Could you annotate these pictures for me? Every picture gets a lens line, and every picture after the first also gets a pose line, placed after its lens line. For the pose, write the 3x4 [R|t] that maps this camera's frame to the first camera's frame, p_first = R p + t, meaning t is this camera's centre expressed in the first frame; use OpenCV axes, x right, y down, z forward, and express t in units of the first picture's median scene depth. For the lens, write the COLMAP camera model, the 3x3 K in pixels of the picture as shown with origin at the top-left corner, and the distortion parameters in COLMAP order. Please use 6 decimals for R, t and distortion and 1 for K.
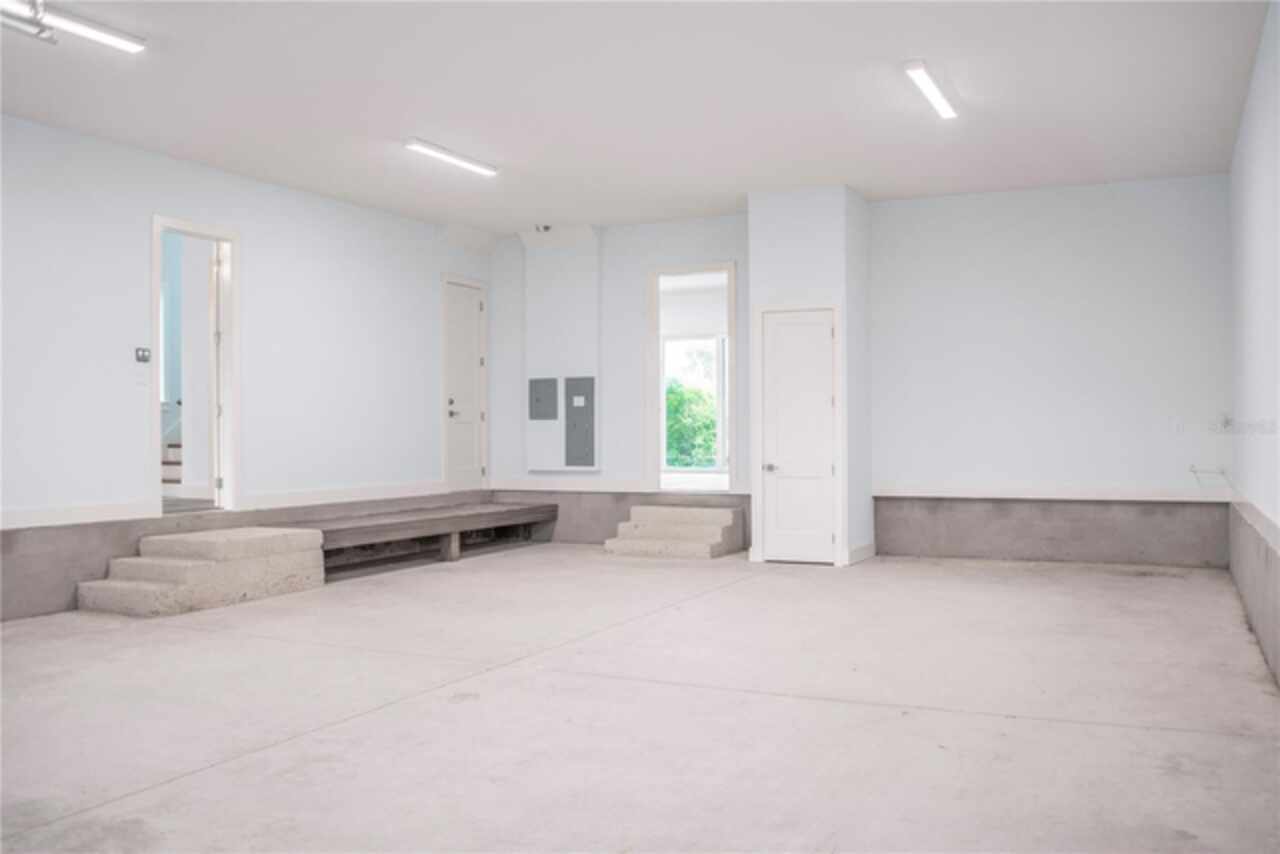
lens RADIAL K [[1062.3, 0, 640.4], [0, 1062.3, 428.7], [0, 0, 1]] dist [-0.000511, -0.002854]
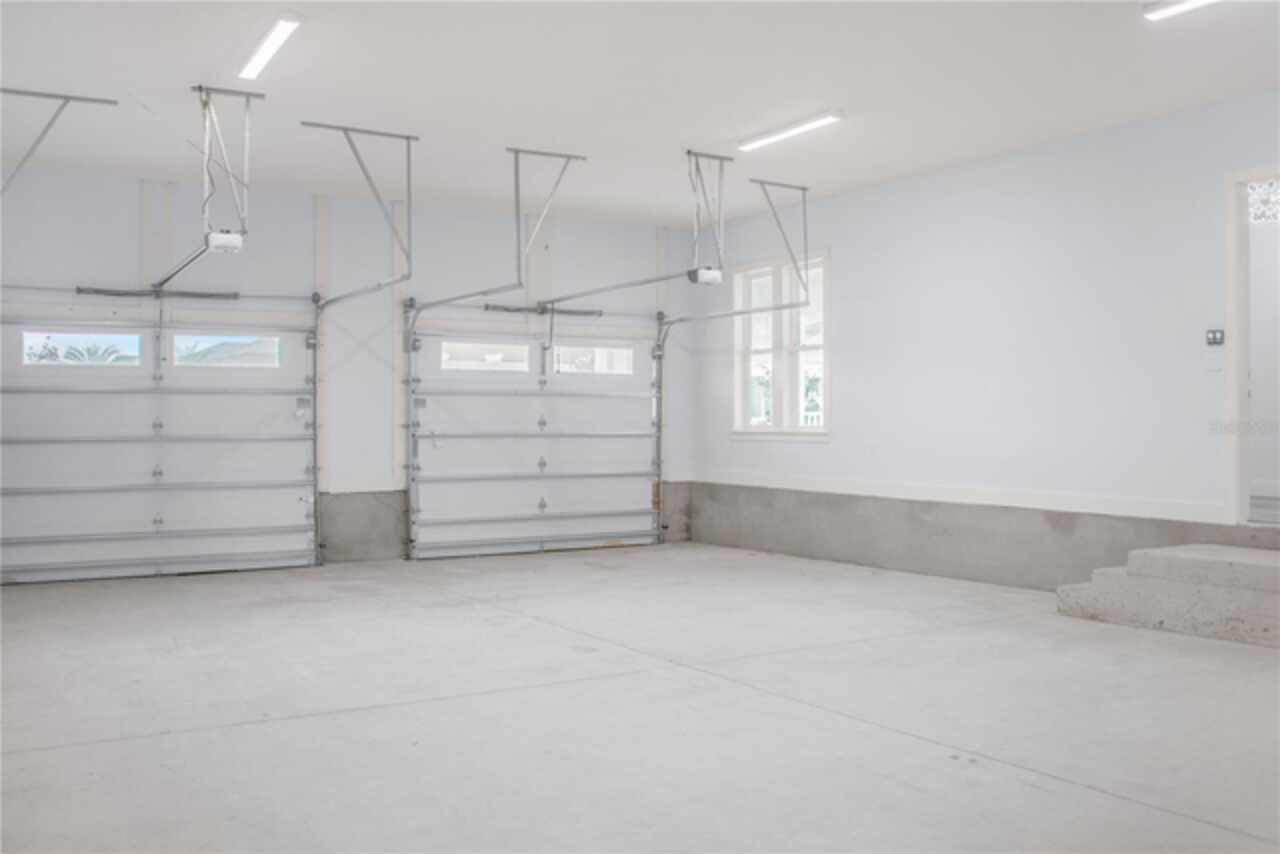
lens RADIAL K [[1062.3, 0, 640.2], [0, 1062.3, 426.6], [0, 0, 1]] dist [-0.000511, -0.002854]
pose [[-0.448993, 0.003237, -0.893529, 0.547324], [0.007634, 0.999971, -0.000213, 0.000804], [0.893503, -0.006917, -0.449005, 1.005416]]
